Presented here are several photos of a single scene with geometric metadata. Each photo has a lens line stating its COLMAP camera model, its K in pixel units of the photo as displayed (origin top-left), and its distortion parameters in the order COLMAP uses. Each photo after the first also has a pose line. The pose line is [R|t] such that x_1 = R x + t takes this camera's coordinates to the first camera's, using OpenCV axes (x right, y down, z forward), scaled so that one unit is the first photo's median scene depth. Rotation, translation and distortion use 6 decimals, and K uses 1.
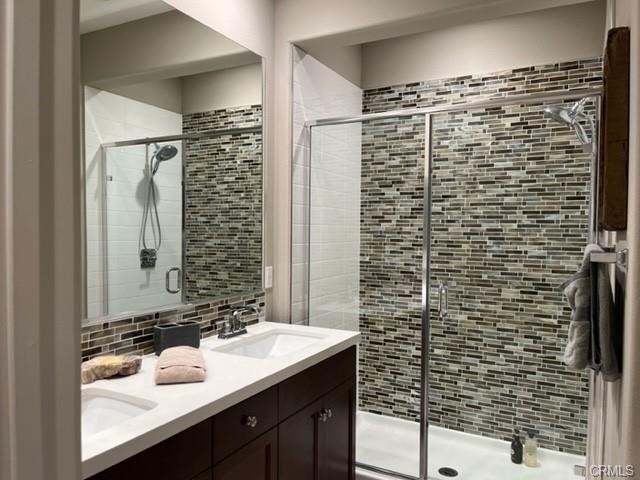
lens RADIAL K [[484.3, 0, 320.2], [0, 484.3, 242.0], [0, 0, 1]] dist [0.056641, -0.083394]
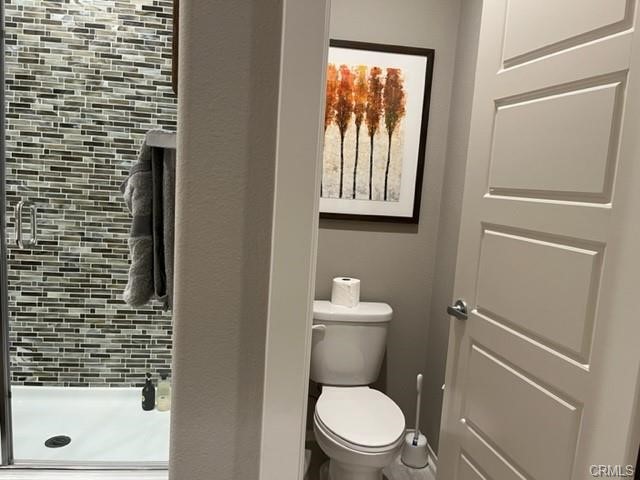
lens RADIAL K [[484.3, 0, 320.2], [0, 484.3, 242.6], [0, 0, 1]] dist [0.056641, -0.083394]
pose [[0.819651, -0.035199, 0.571781, 0.153382], [-0.038561, 0.992457, 0.116372, 0.035507], [-0.571564, -0.117433, 0.812111, 0.134100]]
